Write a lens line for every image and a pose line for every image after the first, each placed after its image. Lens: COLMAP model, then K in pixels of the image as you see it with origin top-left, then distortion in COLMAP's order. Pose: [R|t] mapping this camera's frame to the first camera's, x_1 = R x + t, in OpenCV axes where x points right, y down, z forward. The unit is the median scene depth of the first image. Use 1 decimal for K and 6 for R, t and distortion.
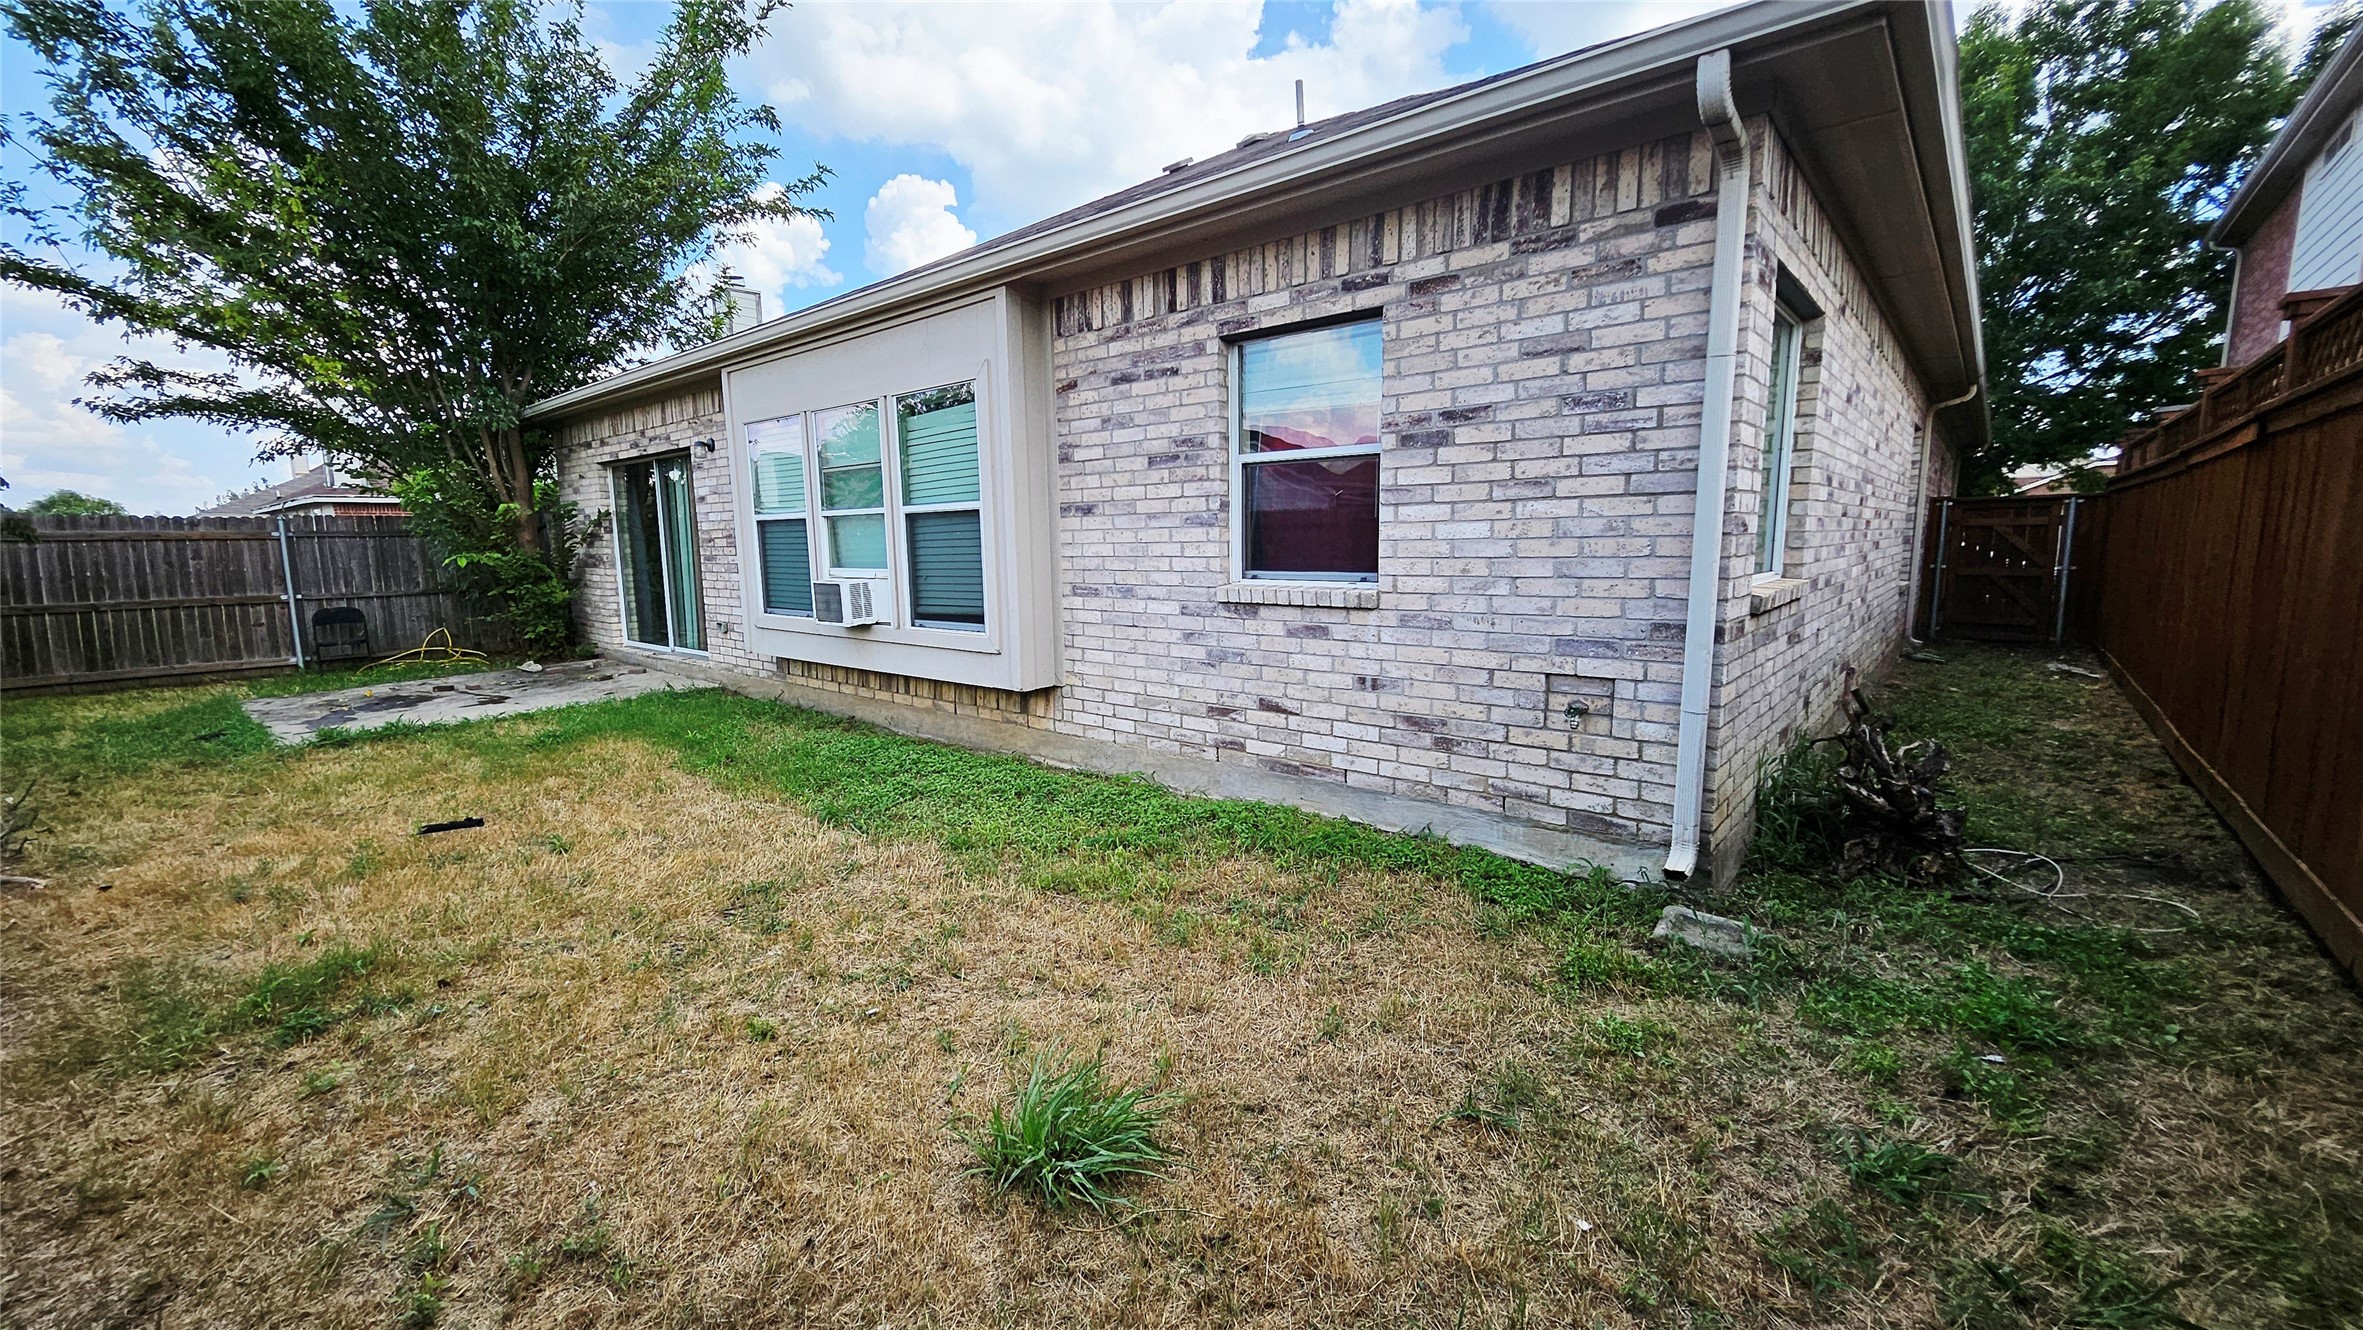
lens RADIAL K [[948.7, 0, 1181.5], [0, 948.7, 665.0], [0, 0, 1]] dist [0.000702, 0.006096]
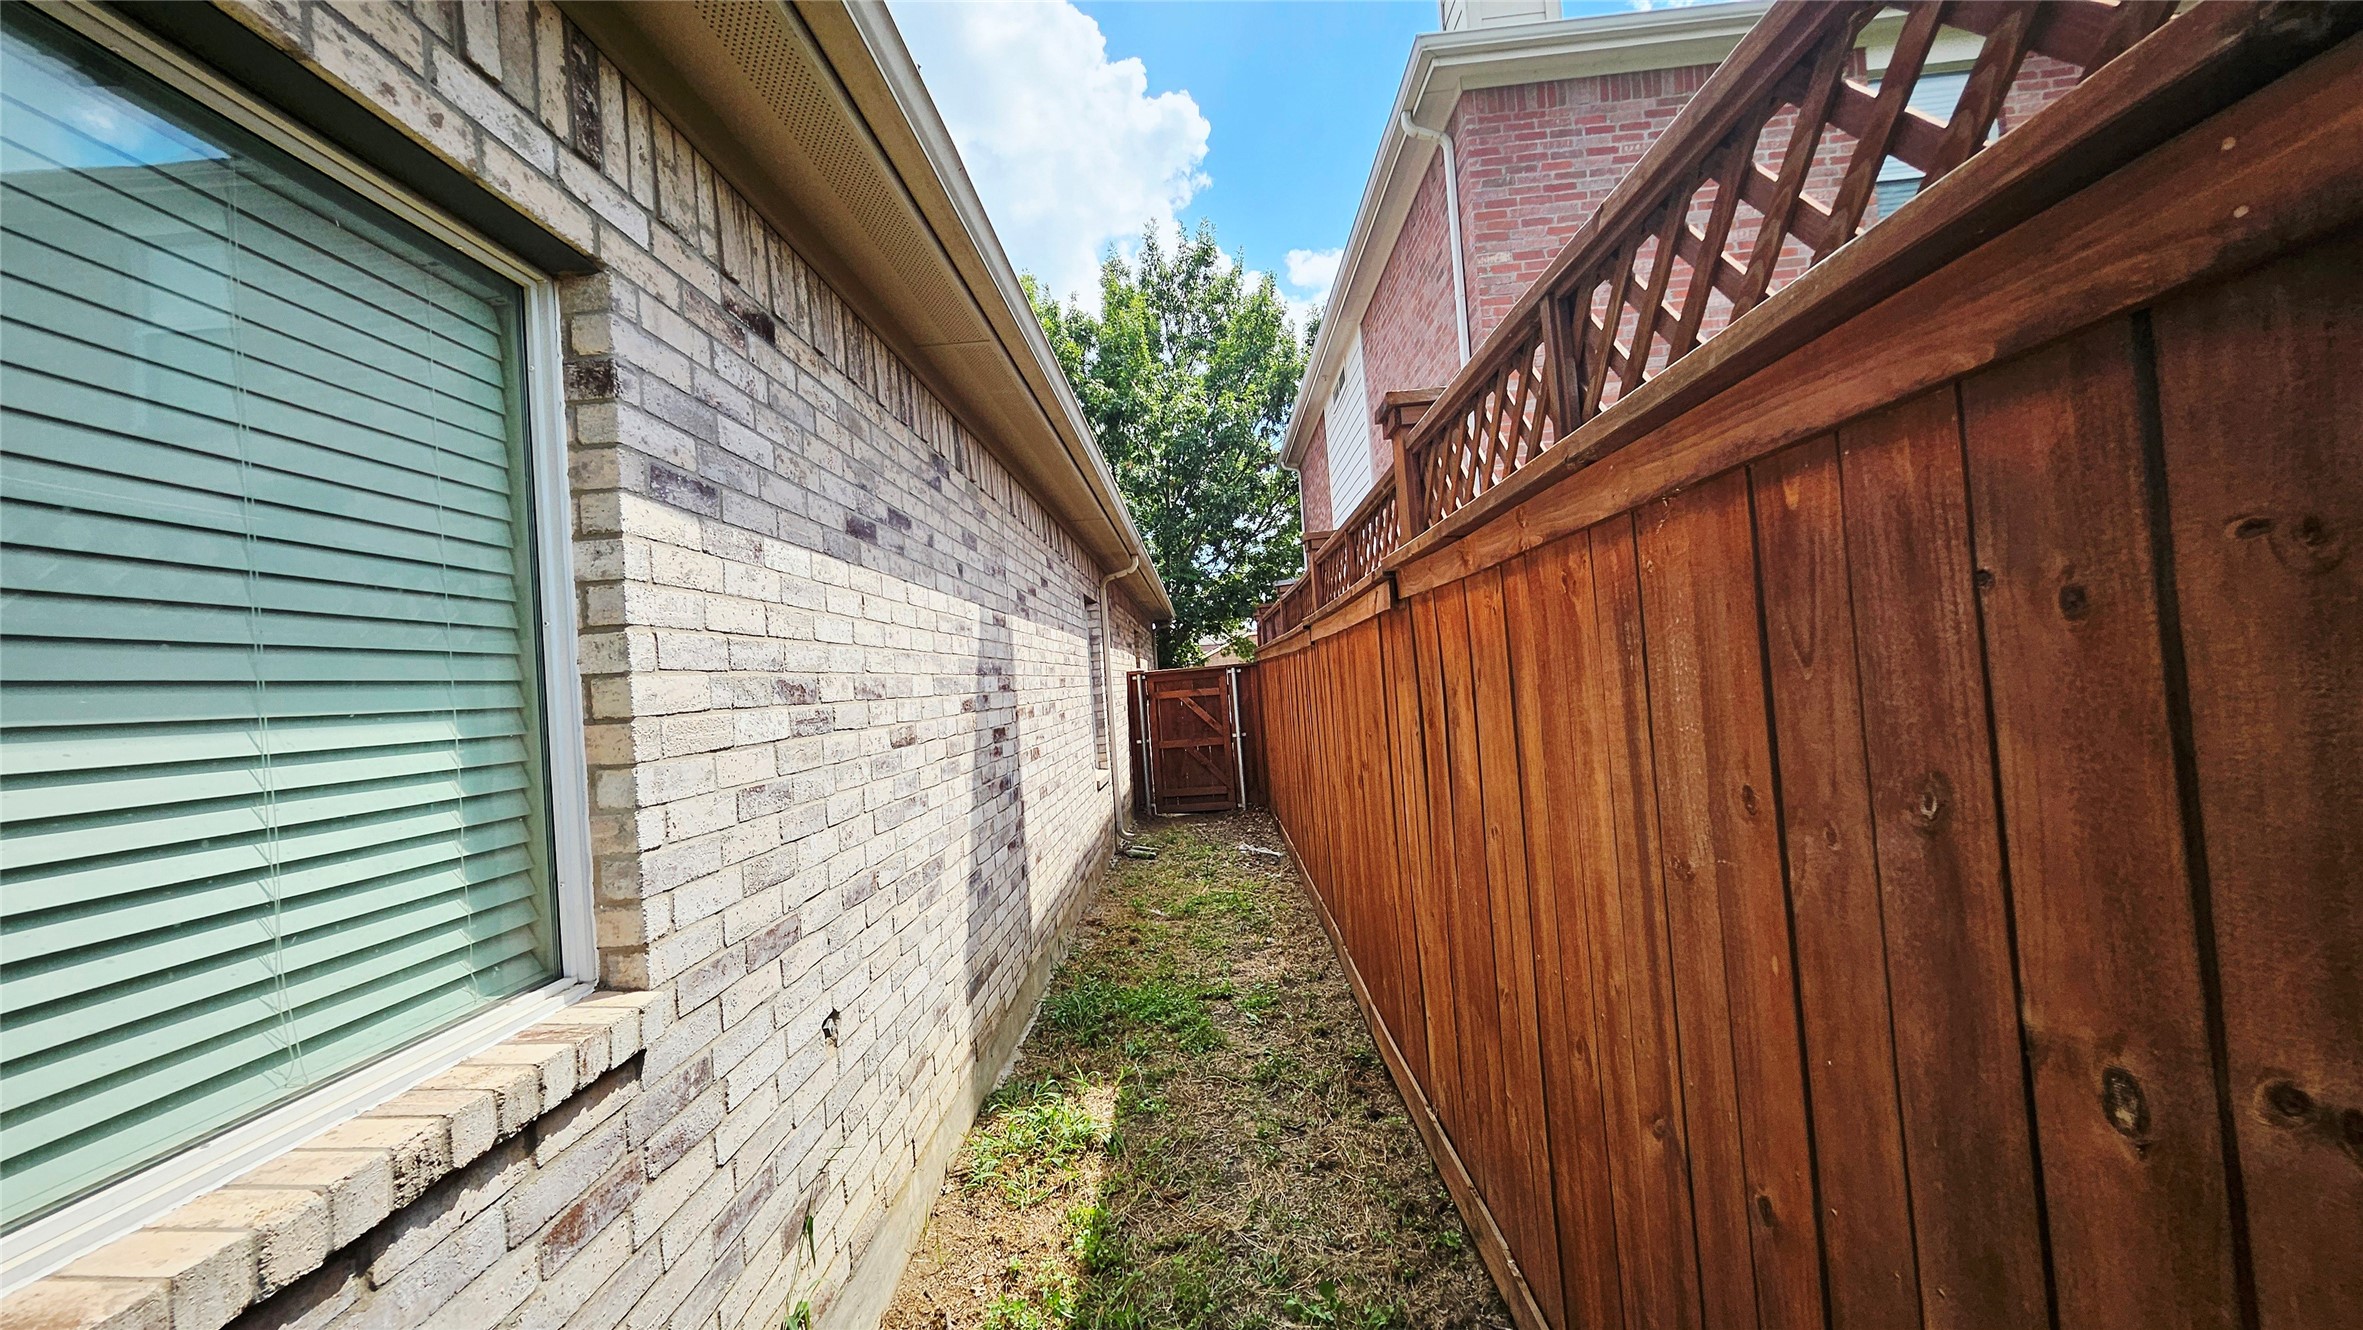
lens RADIAL K [[919.6, 0, 1161.9], [0, 919.6, 664.3], [0, 0, 1]] dist [-0.000585, -0.000238]
pose [[0.791244, -0.037219, 0.610367, 0.197368], [0.147589, 0.980261, -0.131552, -0.044472], [-0.593423, 0.194173, 0.781118, 0.198175]]
